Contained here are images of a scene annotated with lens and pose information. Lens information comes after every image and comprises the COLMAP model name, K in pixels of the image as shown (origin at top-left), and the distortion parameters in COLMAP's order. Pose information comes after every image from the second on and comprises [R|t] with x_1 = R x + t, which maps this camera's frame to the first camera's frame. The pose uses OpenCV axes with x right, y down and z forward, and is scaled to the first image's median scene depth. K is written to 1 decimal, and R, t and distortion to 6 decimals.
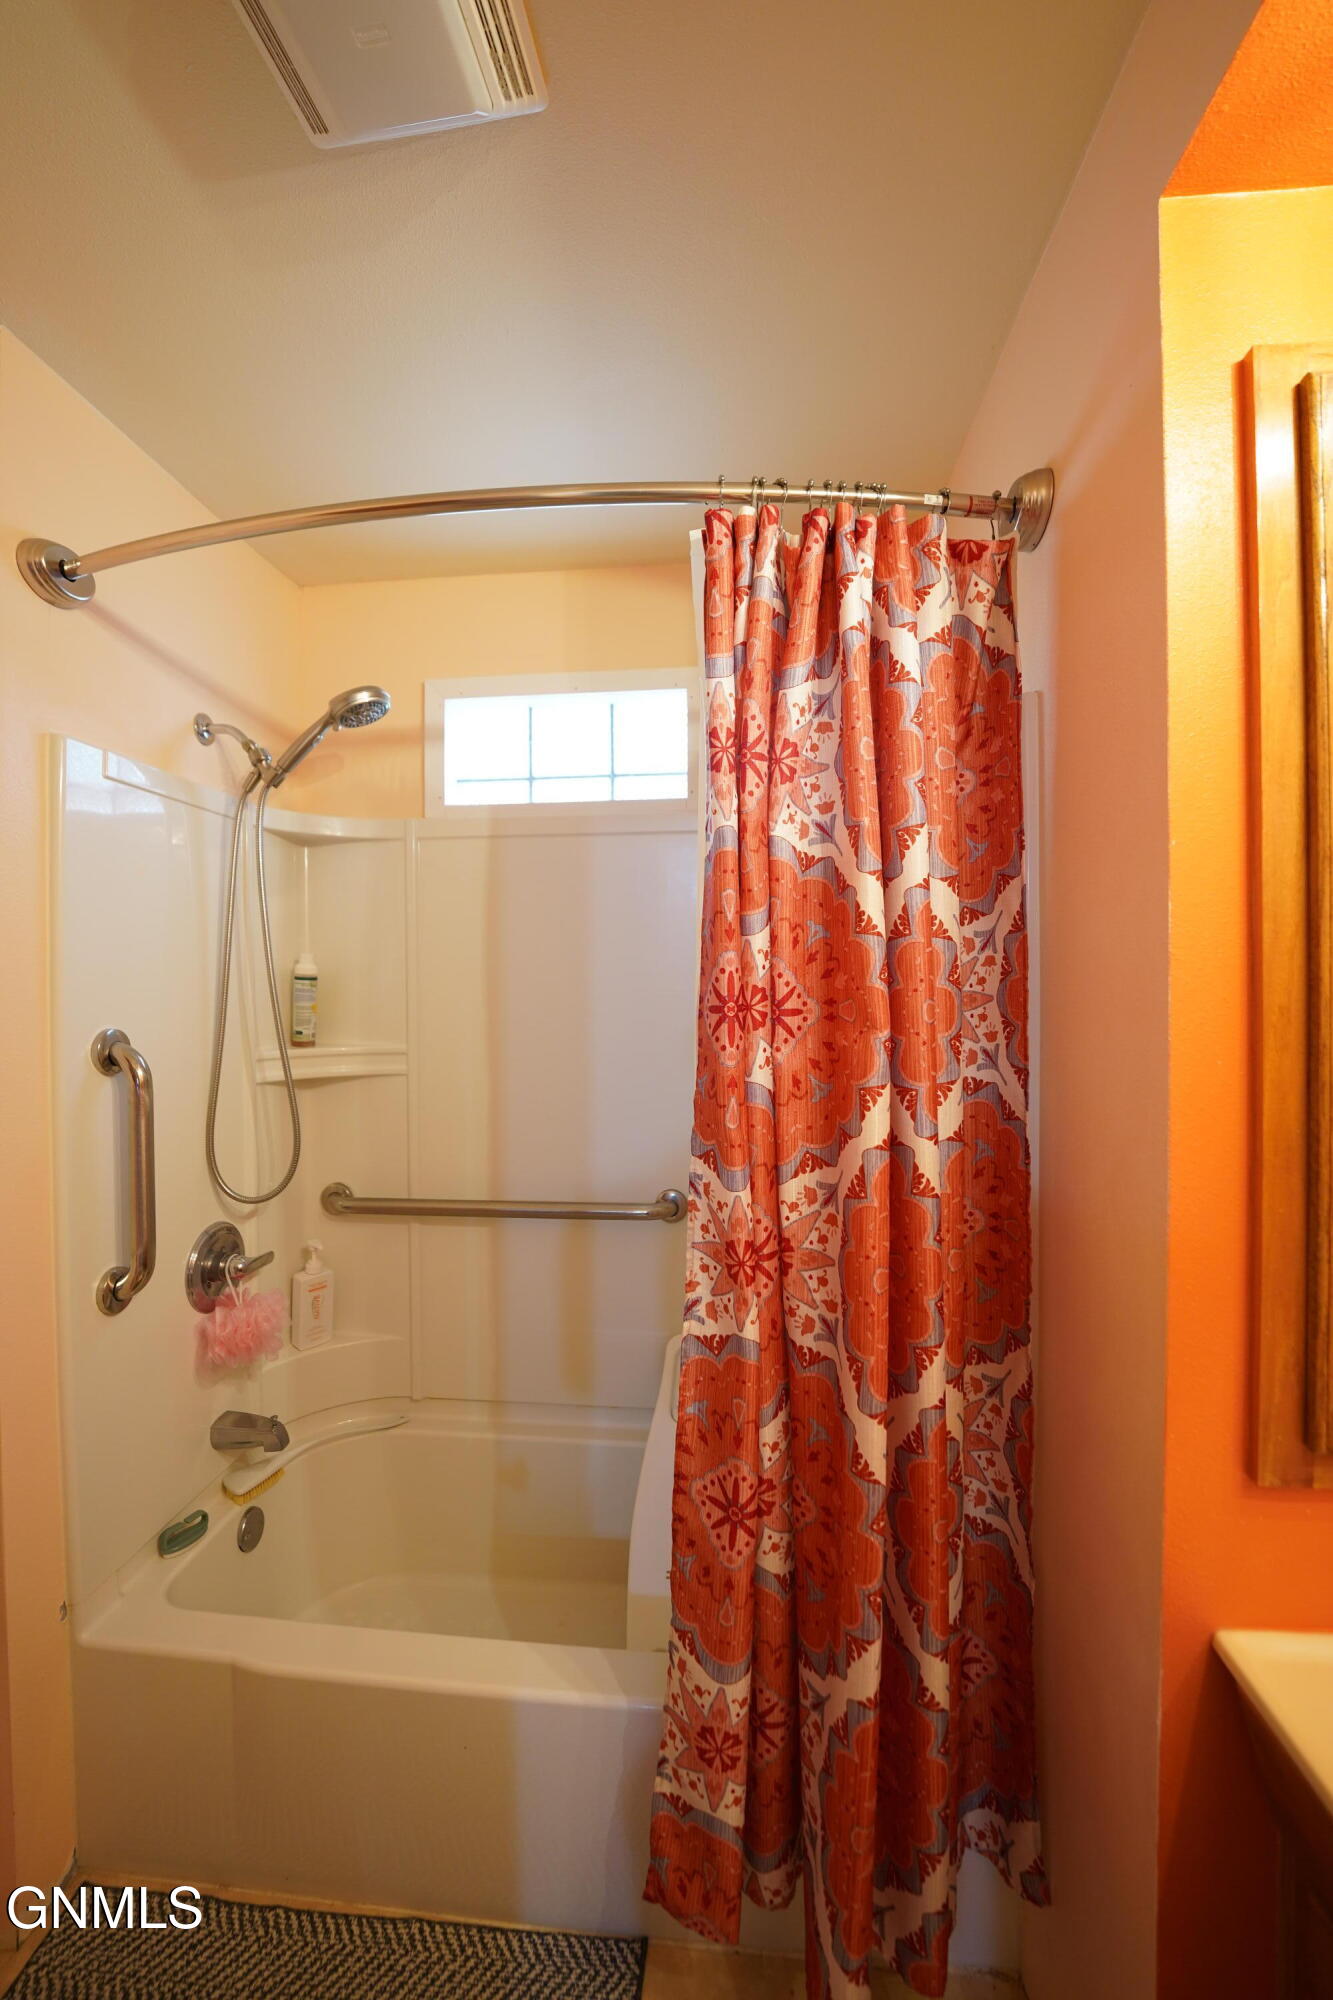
lens RADIAL K [[820.1, 0, 667.0], [0, 820.1, 987.5], [0, 0, 1]] dist [-0.027586, 0.001892]
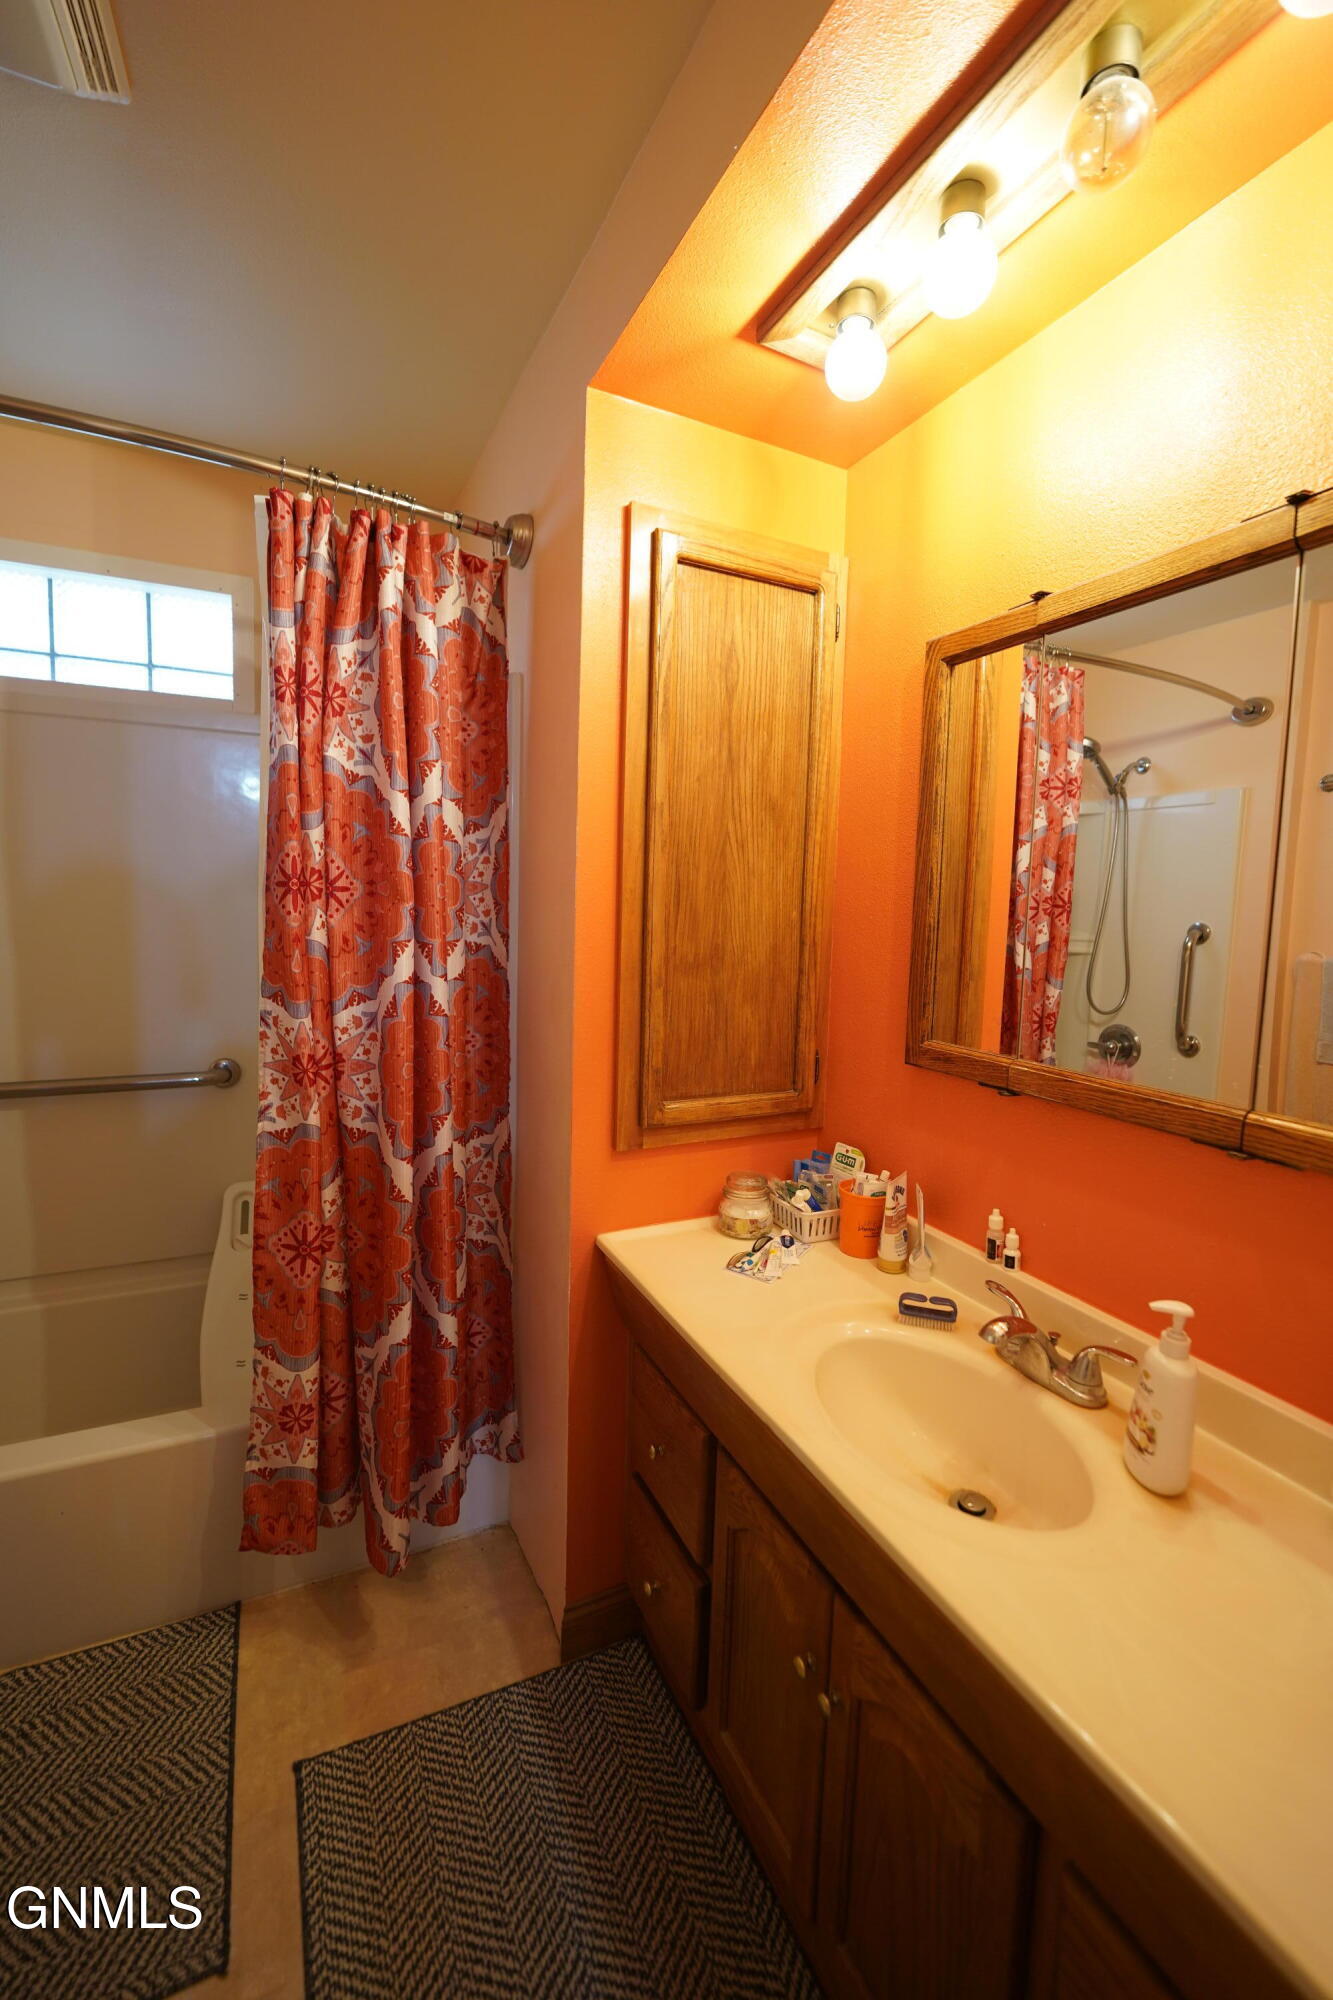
lens RADIAL K [[820.1, 0, 669.4], [0, 820.1, 992.4], [0, 0, 1]] dist [-0.027586, 0.001892]
pose [[0.853778, -0.027177, 0.519928, -0.091993], [-0.030966, 0.994218, 0.102818, 0.044130], [-0.519716, -0.103884, 0.848000, -0.449147]]
